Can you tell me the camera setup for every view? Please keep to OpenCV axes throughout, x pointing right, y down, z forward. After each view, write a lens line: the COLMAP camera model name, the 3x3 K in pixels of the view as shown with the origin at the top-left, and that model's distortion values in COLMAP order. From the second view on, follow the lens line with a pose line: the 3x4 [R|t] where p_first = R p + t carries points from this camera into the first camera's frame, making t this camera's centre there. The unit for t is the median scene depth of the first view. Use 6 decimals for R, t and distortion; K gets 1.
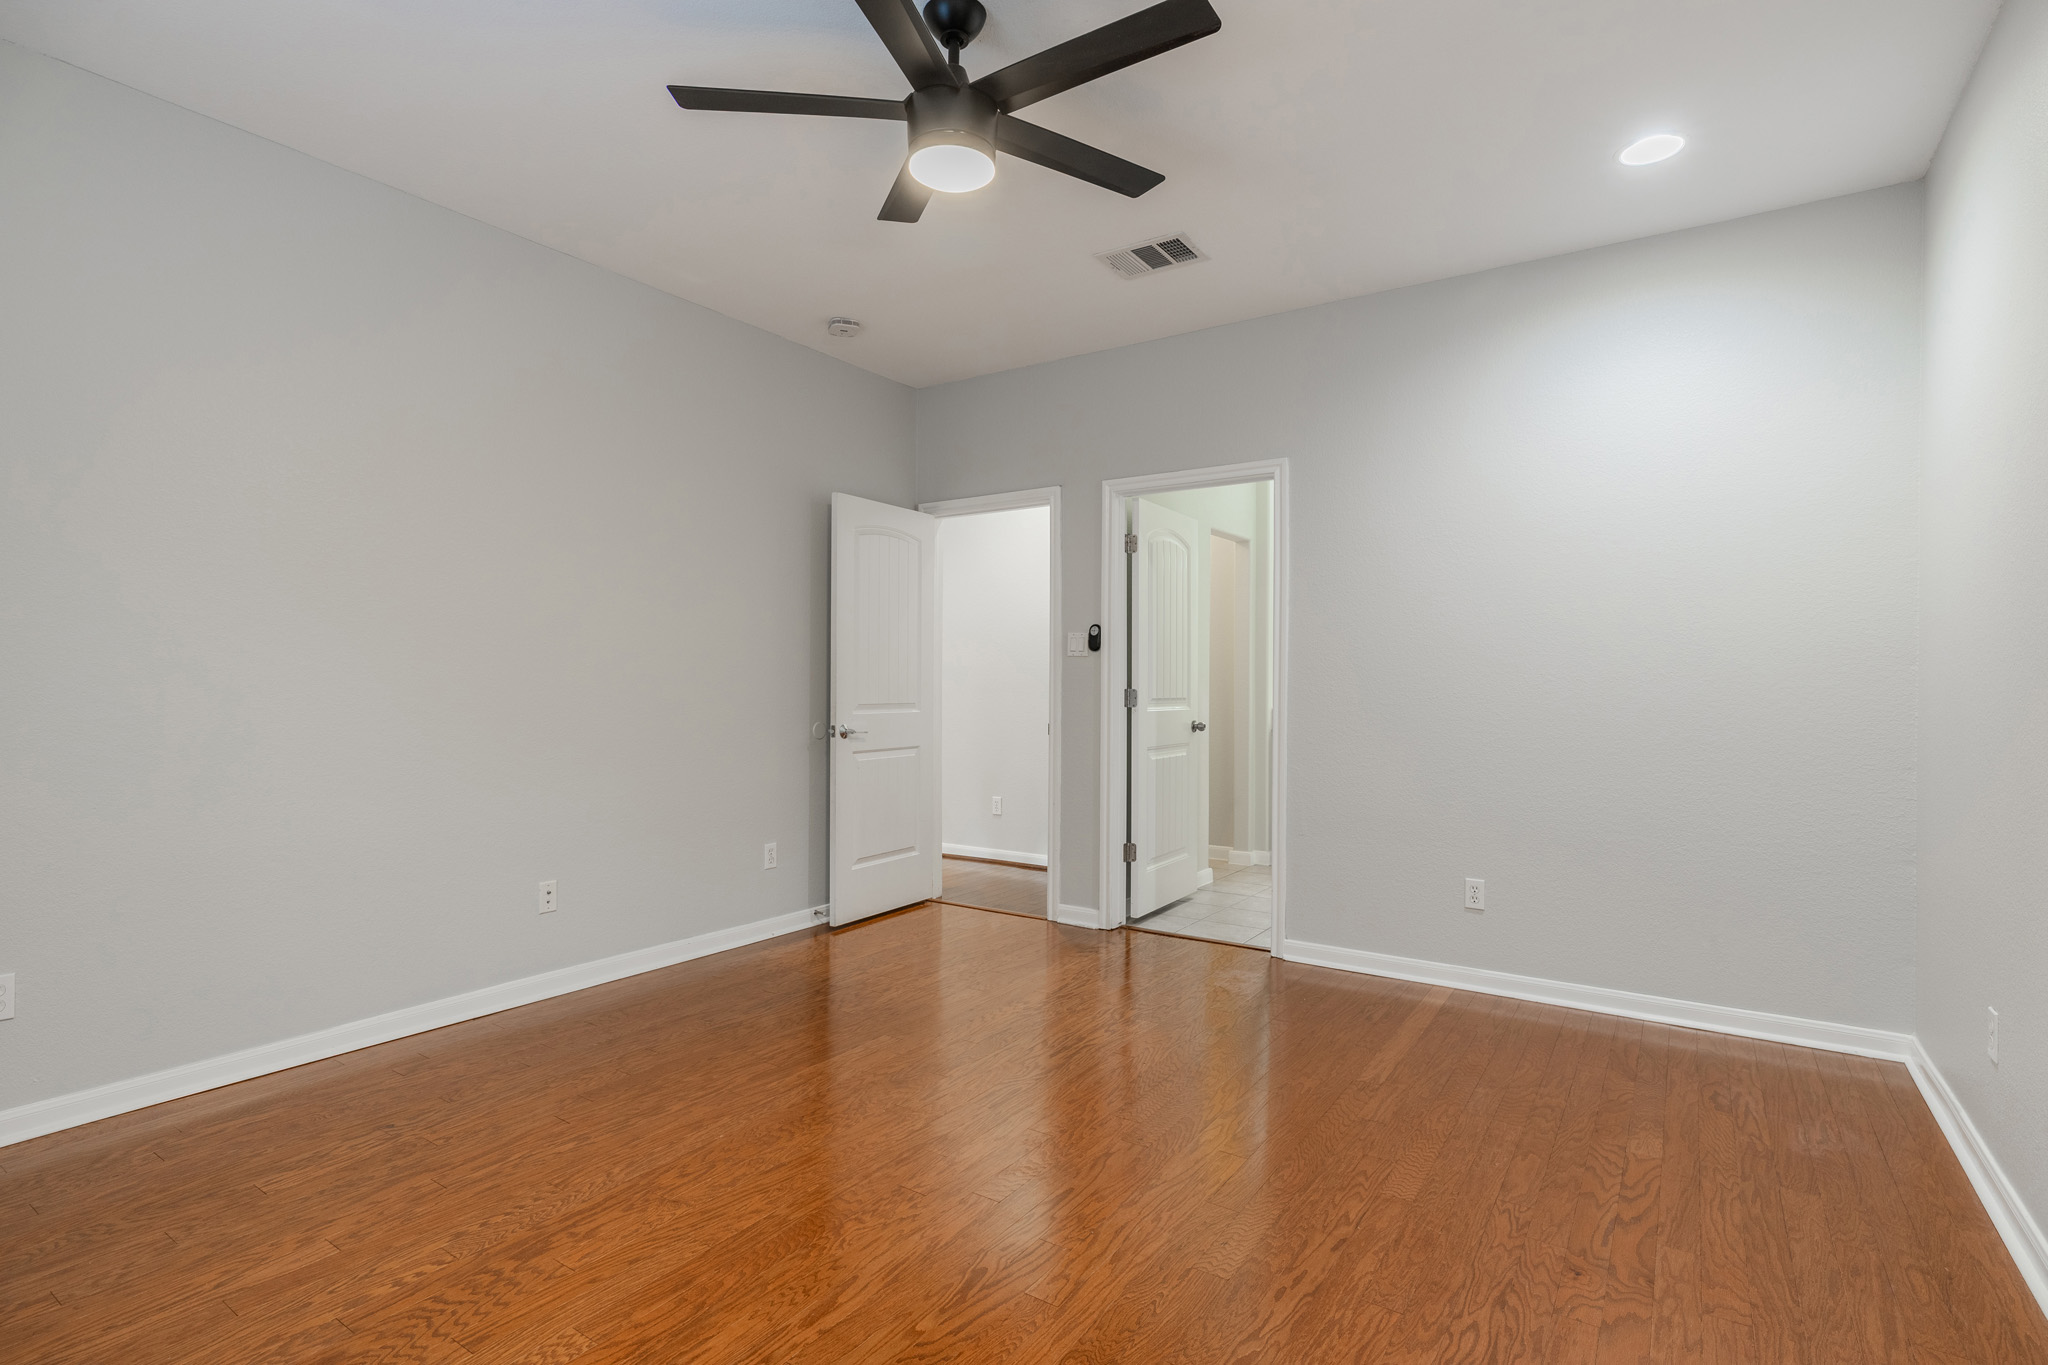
lens RADIAL K [[986.2, 0, 1024.0], [0, 986.2, 682.5], [0, 0, 1]] dist [-0.001007, -0.000300]
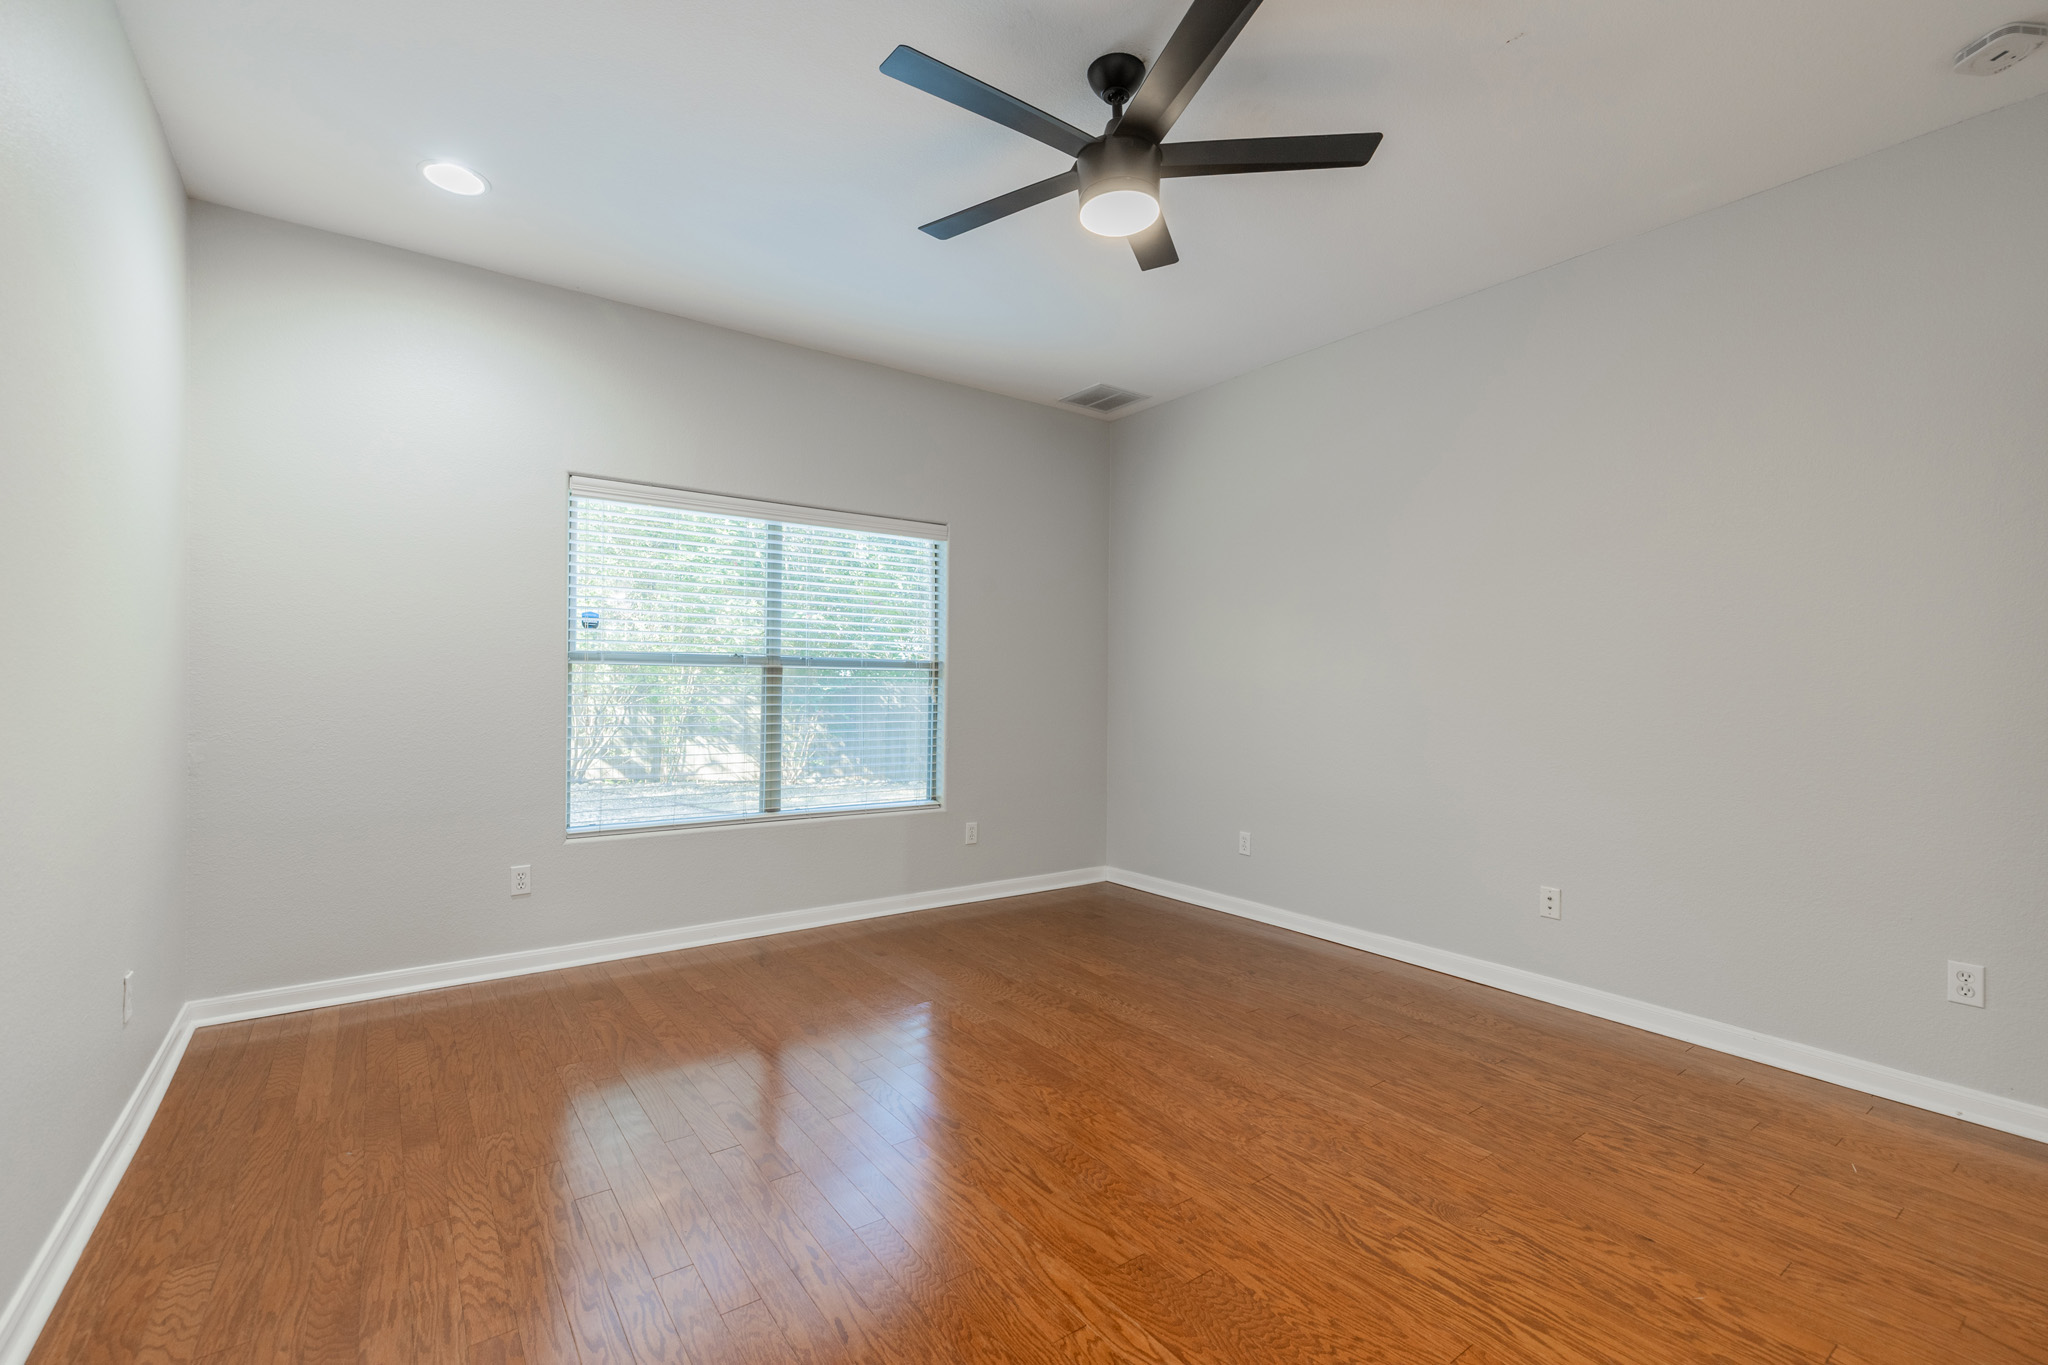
lens RADIAL K [[903.4, 0, 1024.0], [0, 903.4, 682.5], [0, 0, 1]] dist [0.000973, 0.000156]
pose [[-0.343618, -0.008932, -0.939067, 0.653354], [-0.014456, 0.999887, -0.004221, 0.002863], [0.938998, 0.012125, -0.343708, 0.912668]]
